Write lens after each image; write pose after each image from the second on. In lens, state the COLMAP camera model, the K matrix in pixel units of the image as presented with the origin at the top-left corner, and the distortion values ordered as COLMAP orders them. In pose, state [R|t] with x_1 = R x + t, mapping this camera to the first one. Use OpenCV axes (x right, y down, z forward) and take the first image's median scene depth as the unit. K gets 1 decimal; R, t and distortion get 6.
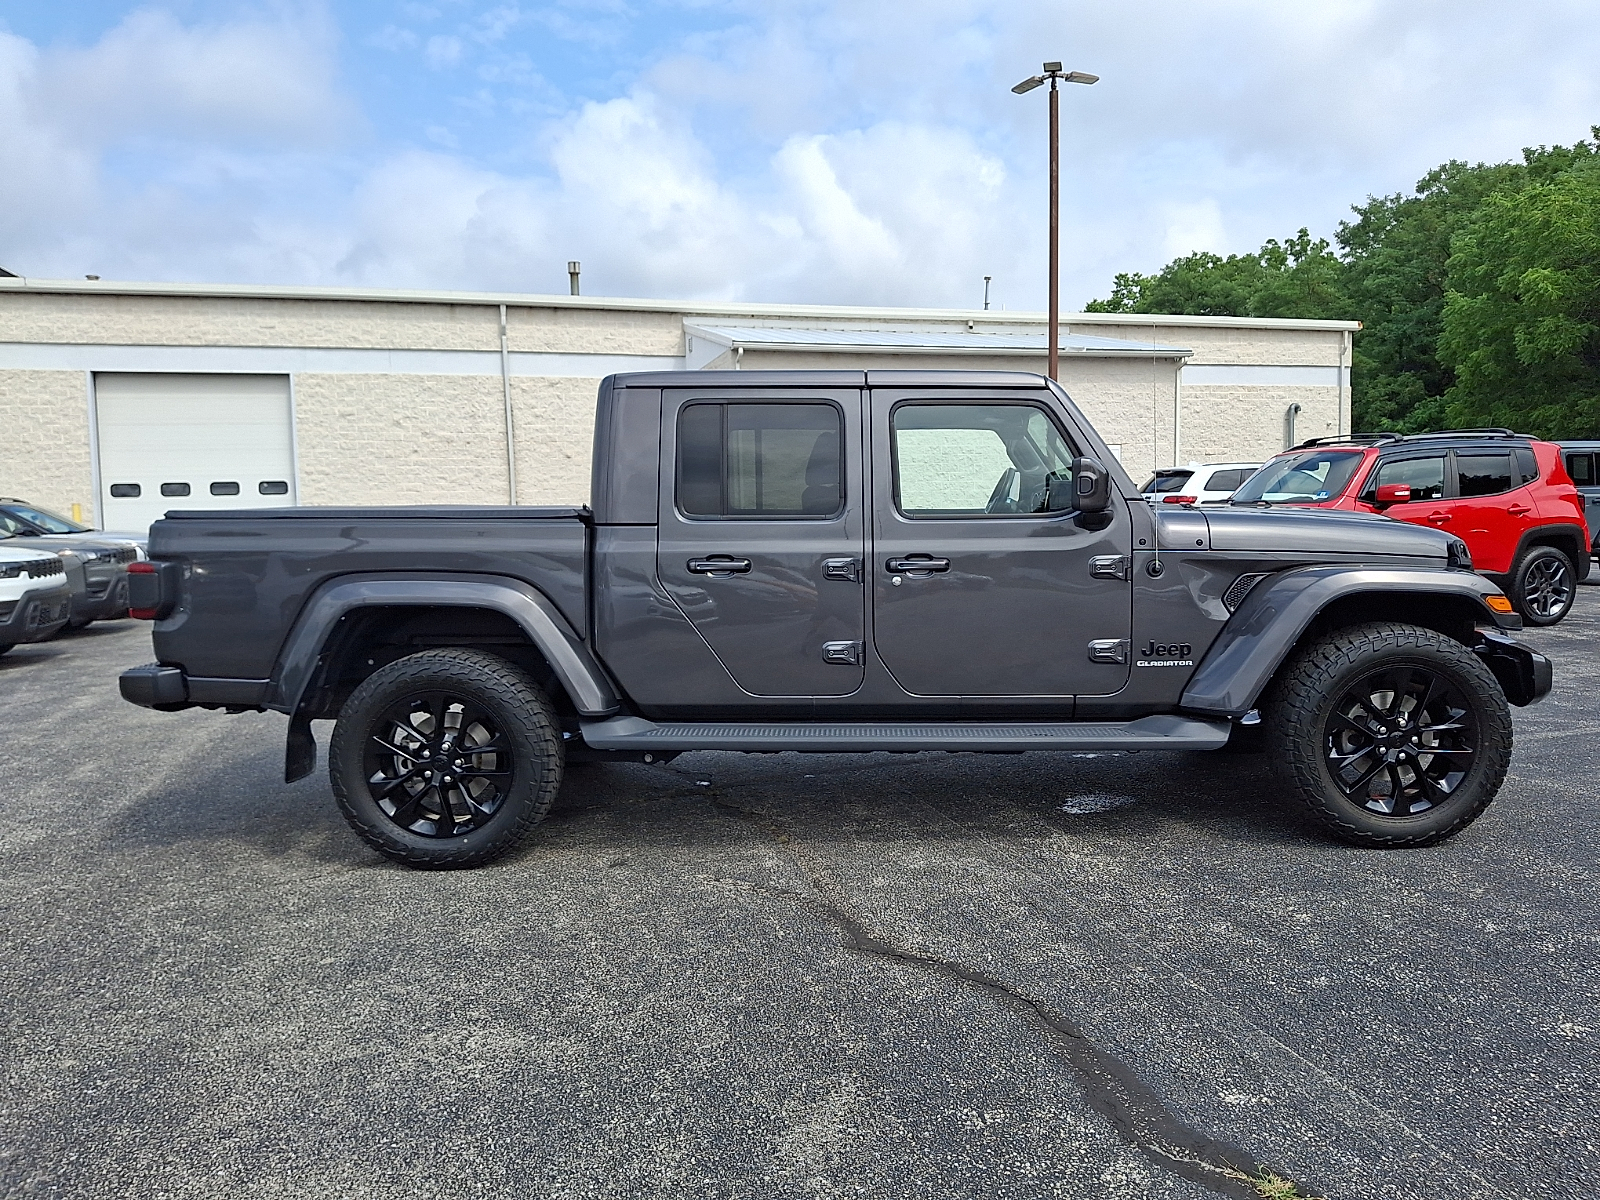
lens RADIAL K [[1189.5, 0, 800.7], [0, 1189.5, 586.1], [0, 0, 1]] dist [-0.009395, -0.008184]
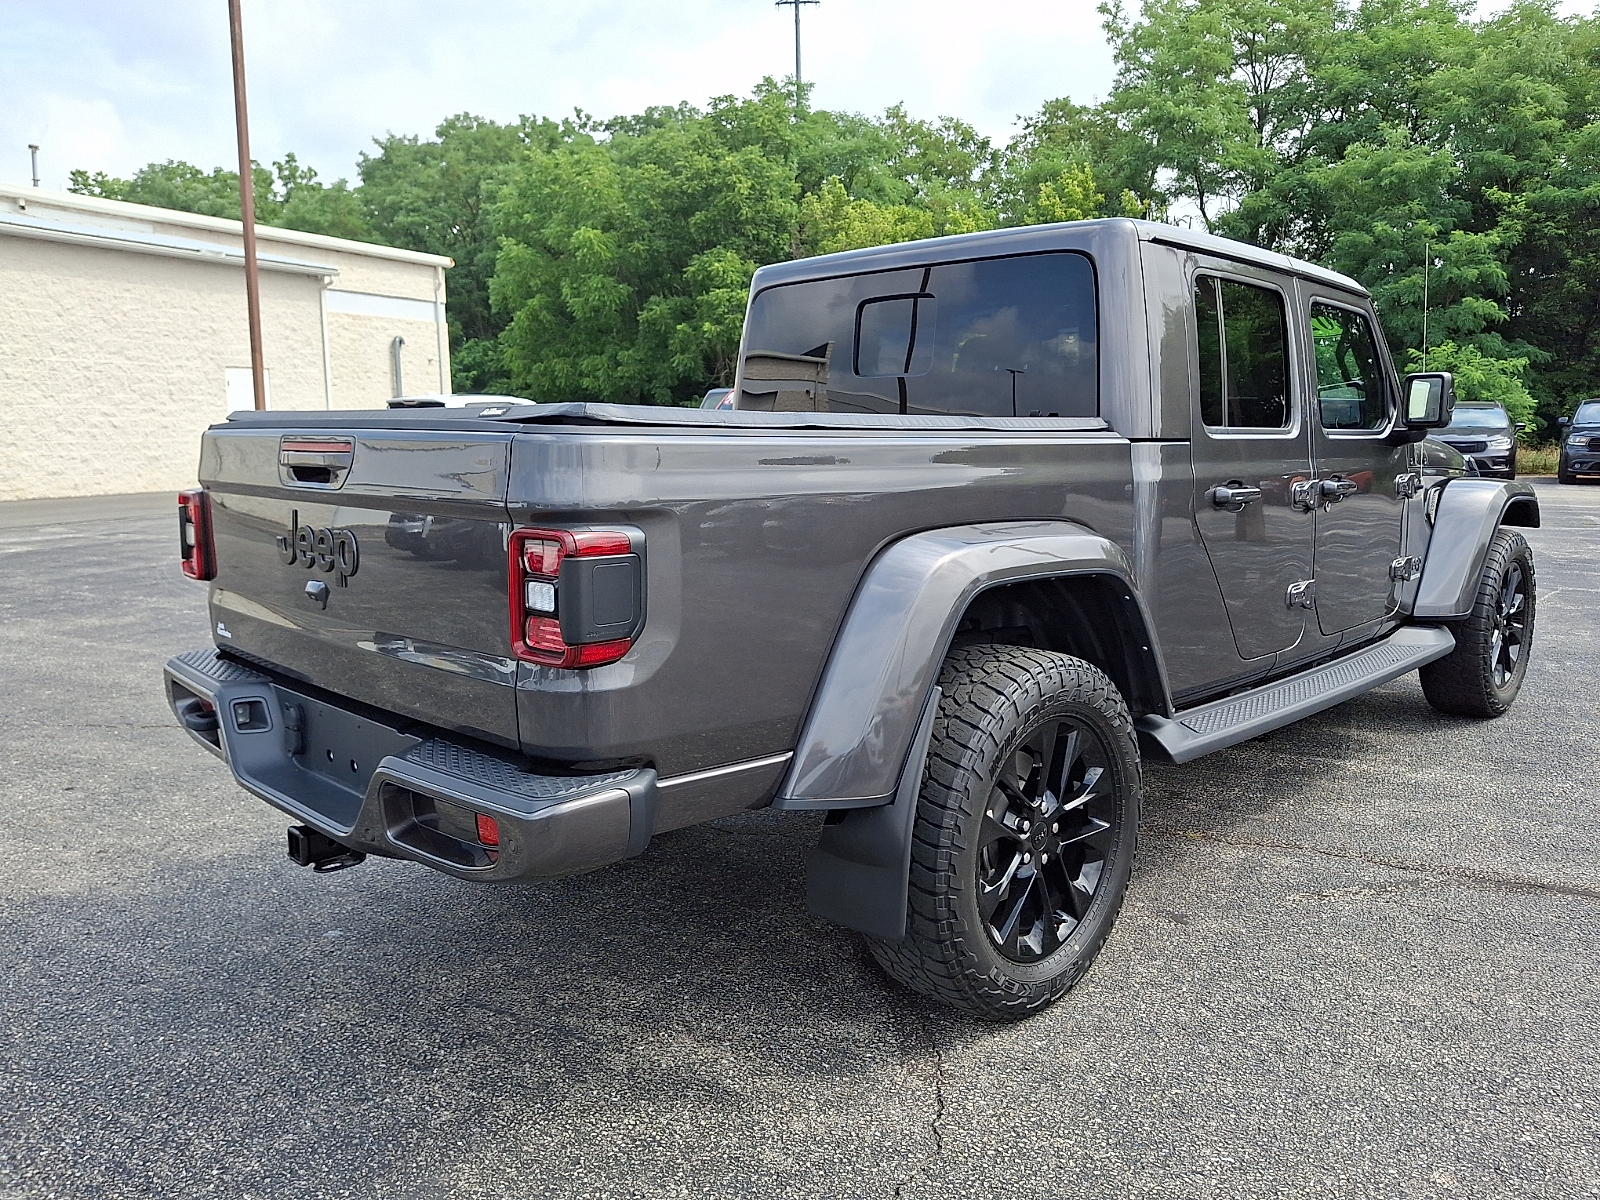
lens RADIAL K [[1204.8, 0, 800.0], [0, 1204.8, 600.0], [0, 0, 1]] dist [-0.003848, -0.016165]
pose [[0.677874, -0.085990, 0.730132, -0.093782], [0.041743, 0.996036, 0.078552, -0.002171], [-0.733992, -0.022771, 0.678776, 0.078814]]
